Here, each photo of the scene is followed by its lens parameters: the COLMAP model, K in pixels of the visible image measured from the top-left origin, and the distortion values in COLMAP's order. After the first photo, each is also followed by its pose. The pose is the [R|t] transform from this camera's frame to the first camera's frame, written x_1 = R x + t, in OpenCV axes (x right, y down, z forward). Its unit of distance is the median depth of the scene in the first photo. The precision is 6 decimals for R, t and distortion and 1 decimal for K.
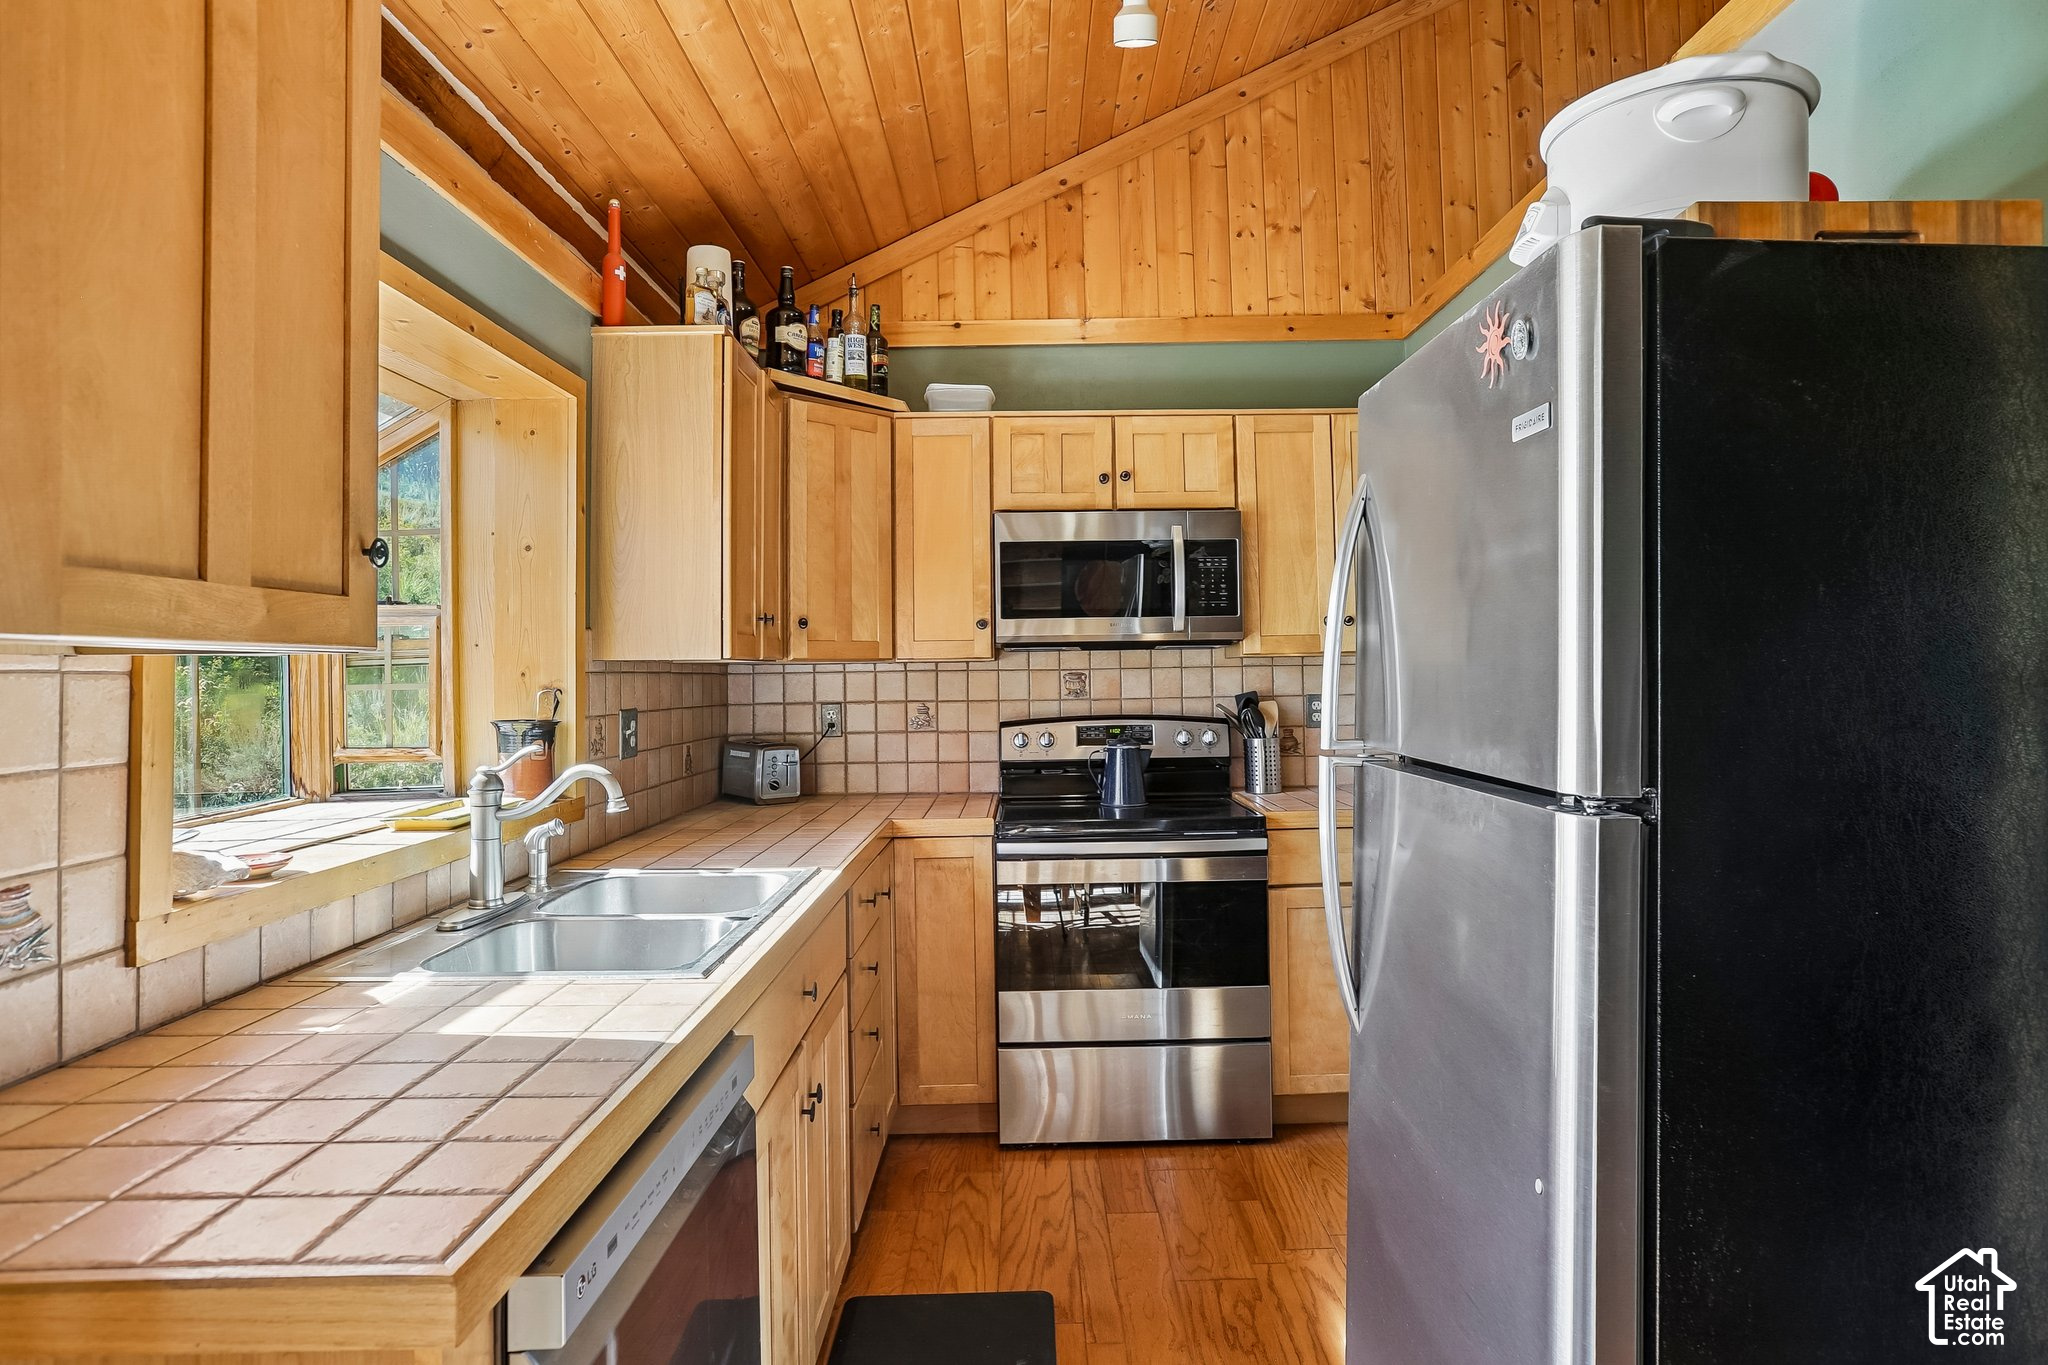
lens RADIAL K [[1128.8, 0, 1060.5], [0, 1128.8, 637.9], [0, 0, 1]] dist [-0.021473, 0.010668]
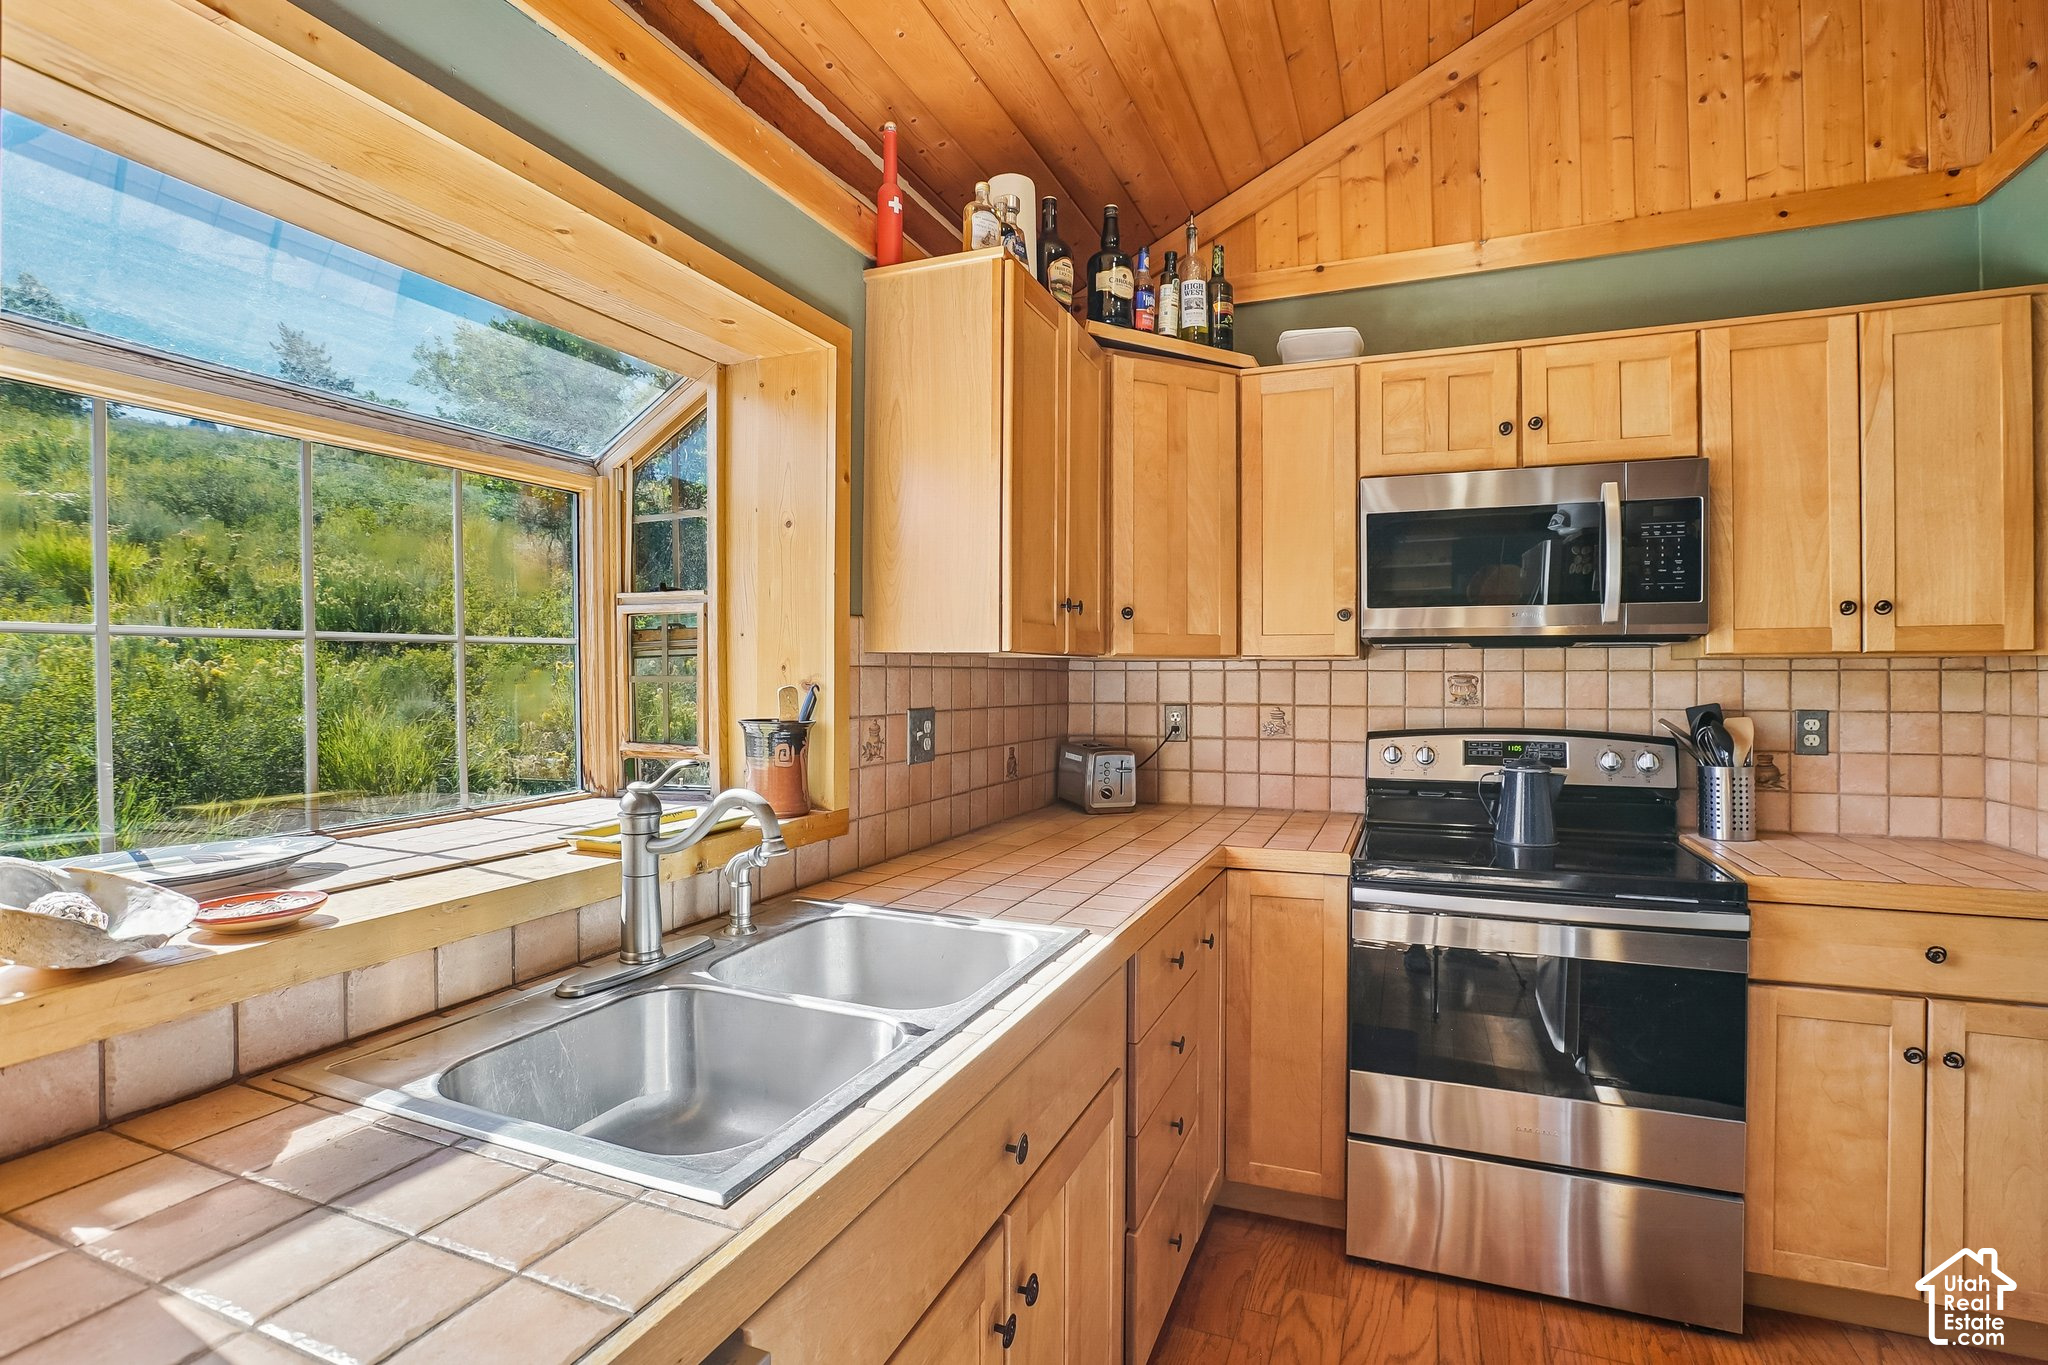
lens RADIAL K [[955.1, 0, 1049.7], [0, 955.1, 677.3], [0, 0, 1]] dist [-0.043941, 0.012132]
pose [[0.920530, 0.017093, -0.390297, 0.005981], [-0.002677, 0.999295, 0.037449, 0.008763], [0.390662, -0.033428, 0.919927, 0.298186]]
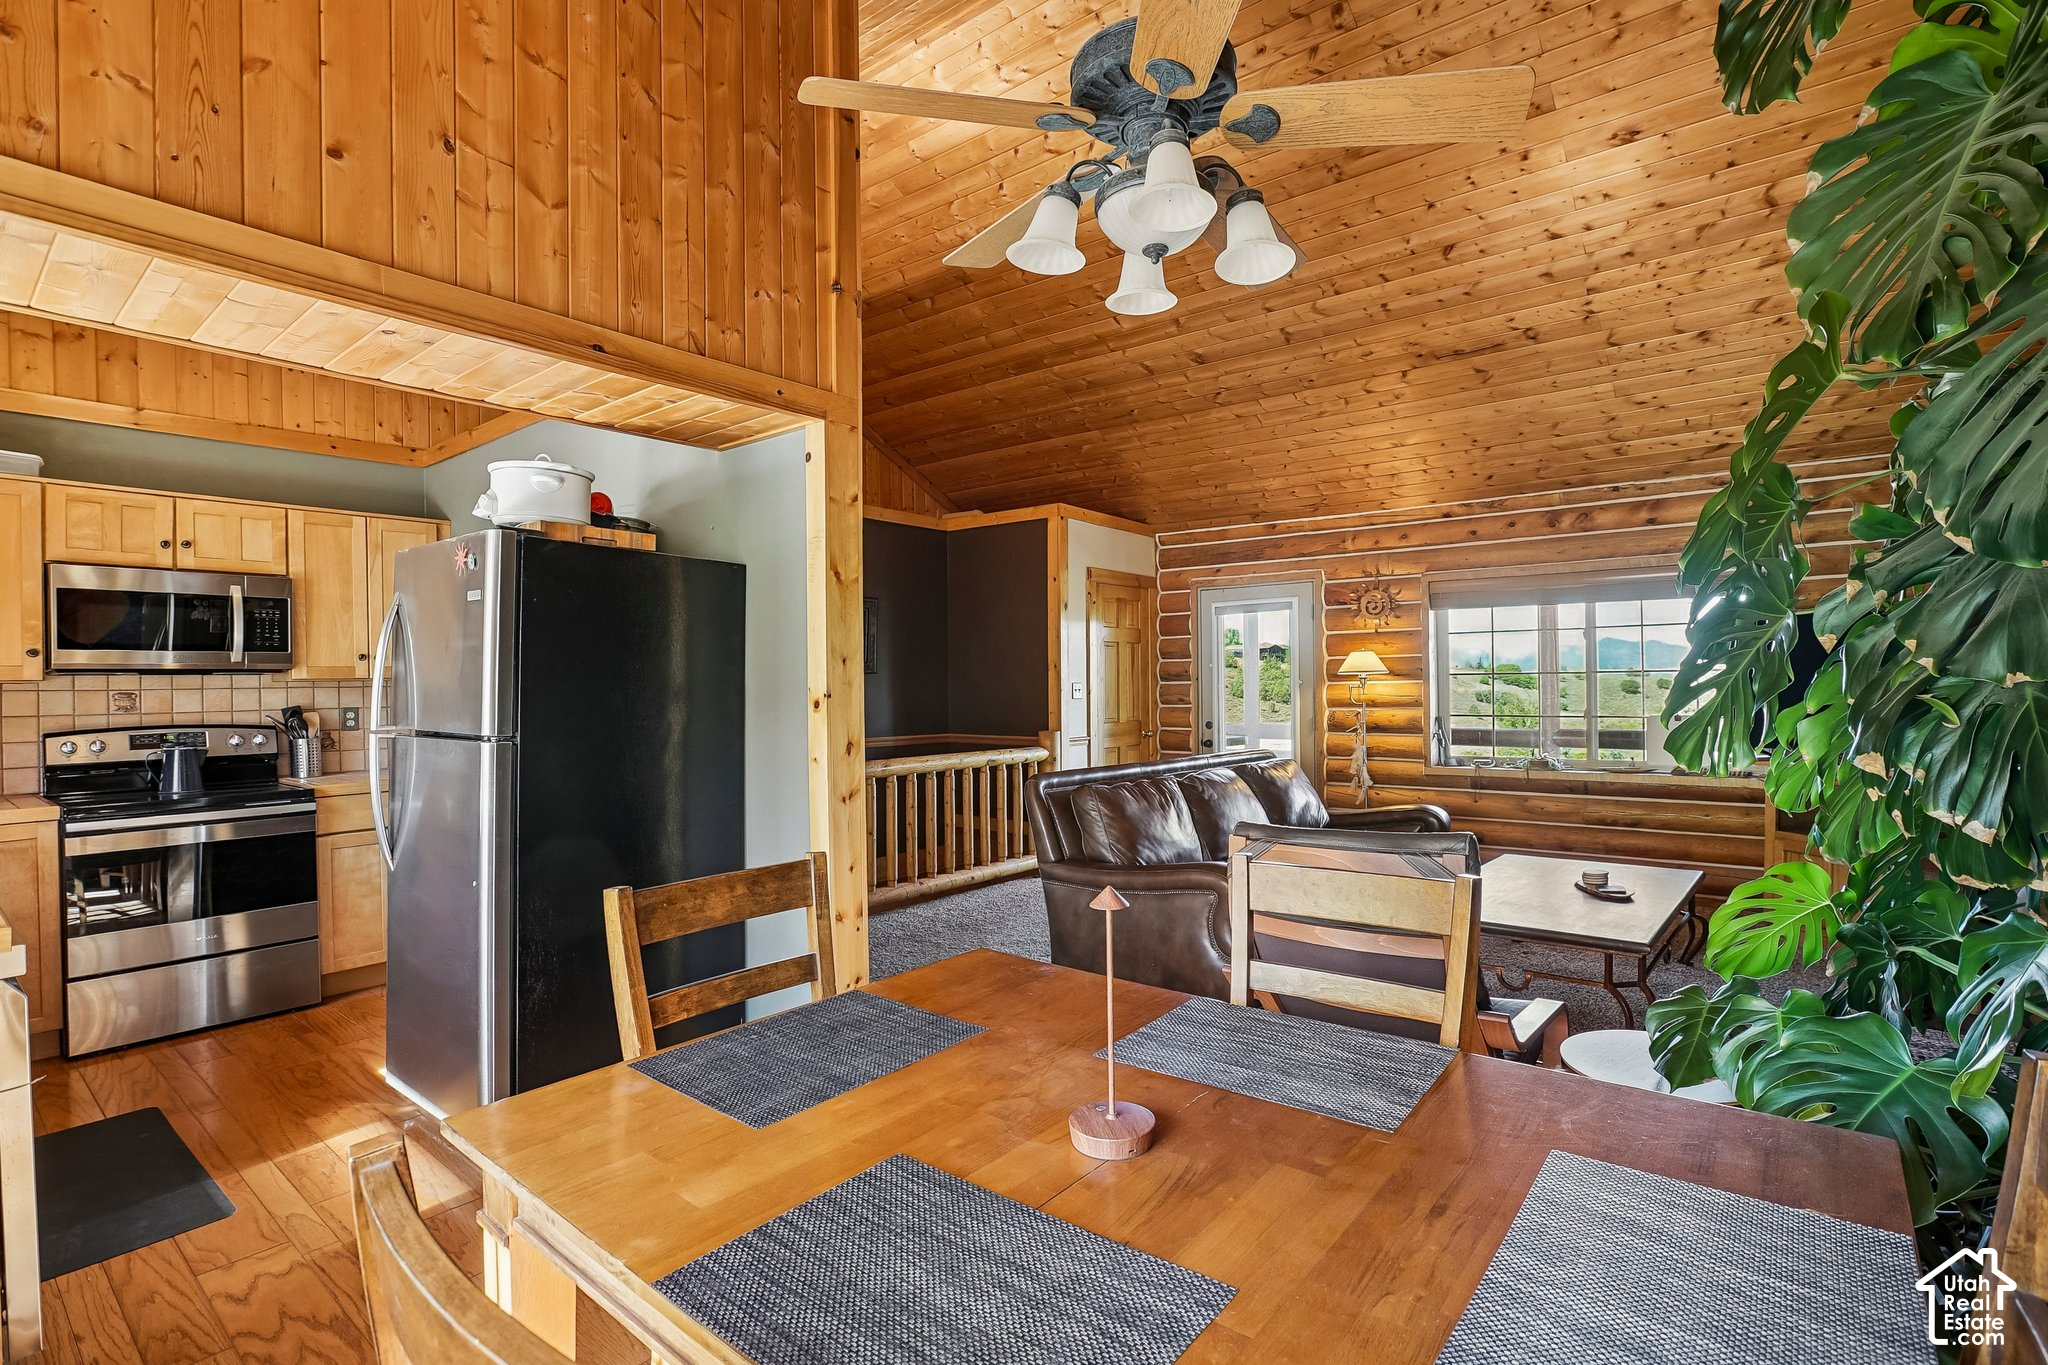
lens RADIAL K [[955.3, 0, 1034.2], [0, 955.3, 685.9], [0, 0, 1]] dist [-0.036963, 0.009953]
pose [[0.642317, 0.003273, 0.766432, -0.157815], [-0.021292, 0.999681, 0.013575, -0.014523], [-0.766143, -0.025038, 0.642182, -0.523143]]
